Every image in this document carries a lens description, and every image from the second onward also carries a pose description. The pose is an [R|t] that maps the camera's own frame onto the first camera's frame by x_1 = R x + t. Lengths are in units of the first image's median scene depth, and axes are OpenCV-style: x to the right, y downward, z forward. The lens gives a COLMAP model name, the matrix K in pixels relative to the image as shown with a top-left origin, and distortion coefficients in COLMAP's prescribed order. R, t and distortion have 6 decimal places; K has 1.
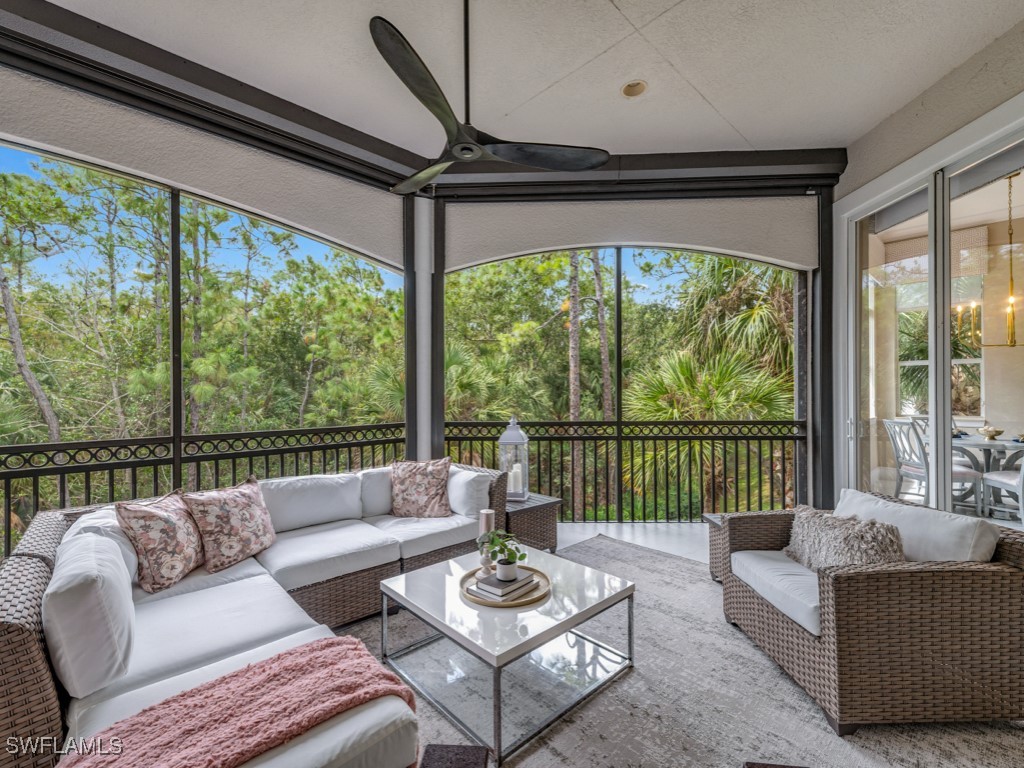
lens RADIAL K [[460.6, 0, 511.6], [0, 460.6, 382.2], [0, 0, 1]] dist [0.014726, 0.000291]
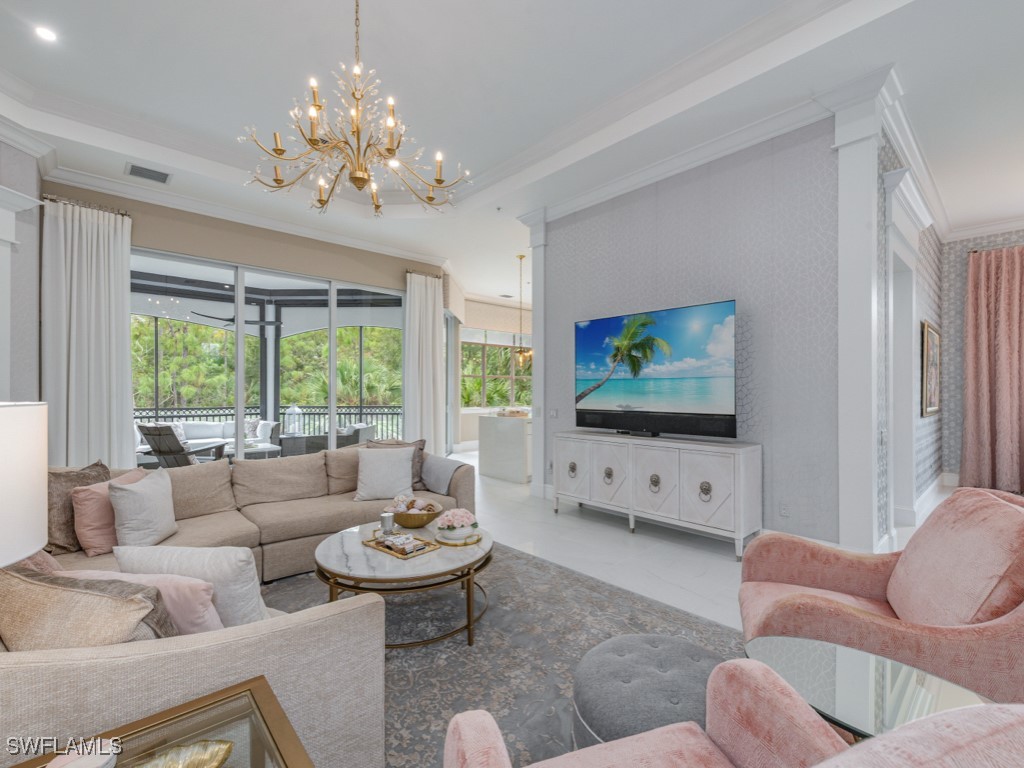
lens RADIAL K [[460.6, 0, 510.6], [0, 460.6, 392.0], [0, 0, 1]] dist [0.014726, 0.000291]
pose [[0.999855, 0.005494, -0.016113, 1.038708], [-0.005148, 0.999757, 0.021448, -0.037073], [0.016226, -0.021362, 0.999640, -1.259428]]
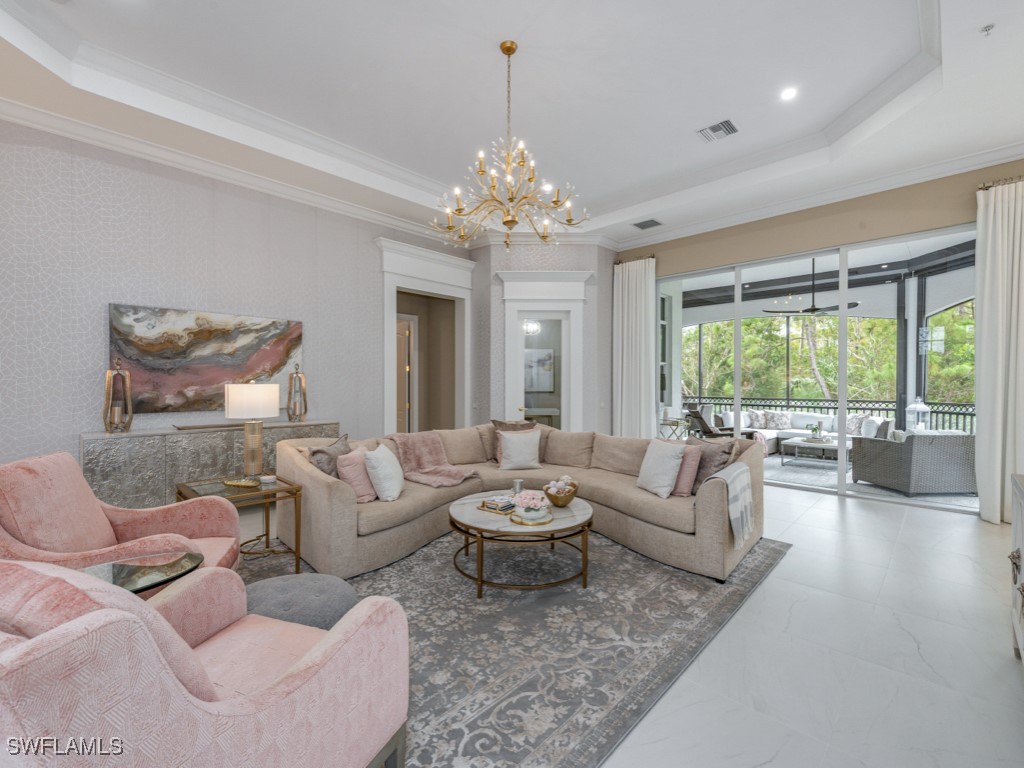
lens RADIAL K [[460.6, 0, 515.6], [0, 460.6, 389.5], [0, 0, 1]] dist [0.014726, 0.000291]
pose [[0.054448, 0.020986, -0.998296, 1.619922], [0.020724, 0.999540, 0.022143, -0.034089], [0.998302, -0.021894, 0.053988, -0.692487]]
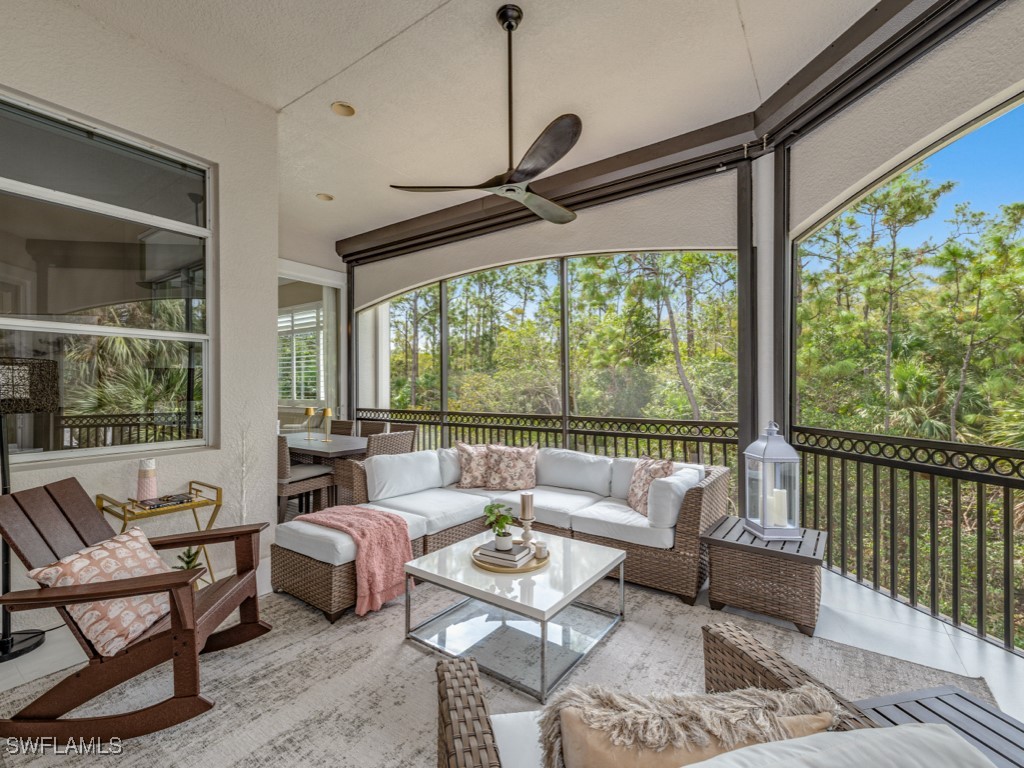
lens RADIAL K [[460.6, 0, 506.9], [0, 460.6, 387.1], [0, 0, 1]] dist [0.014726, 0.000291]
pose [[0.197638, 0.009214, -0.980232, 0.563554], [0.026753, 0.999533, 0.014790, -0.005971], [0.979910, -0.029147, 0.197299, 0.376536]]
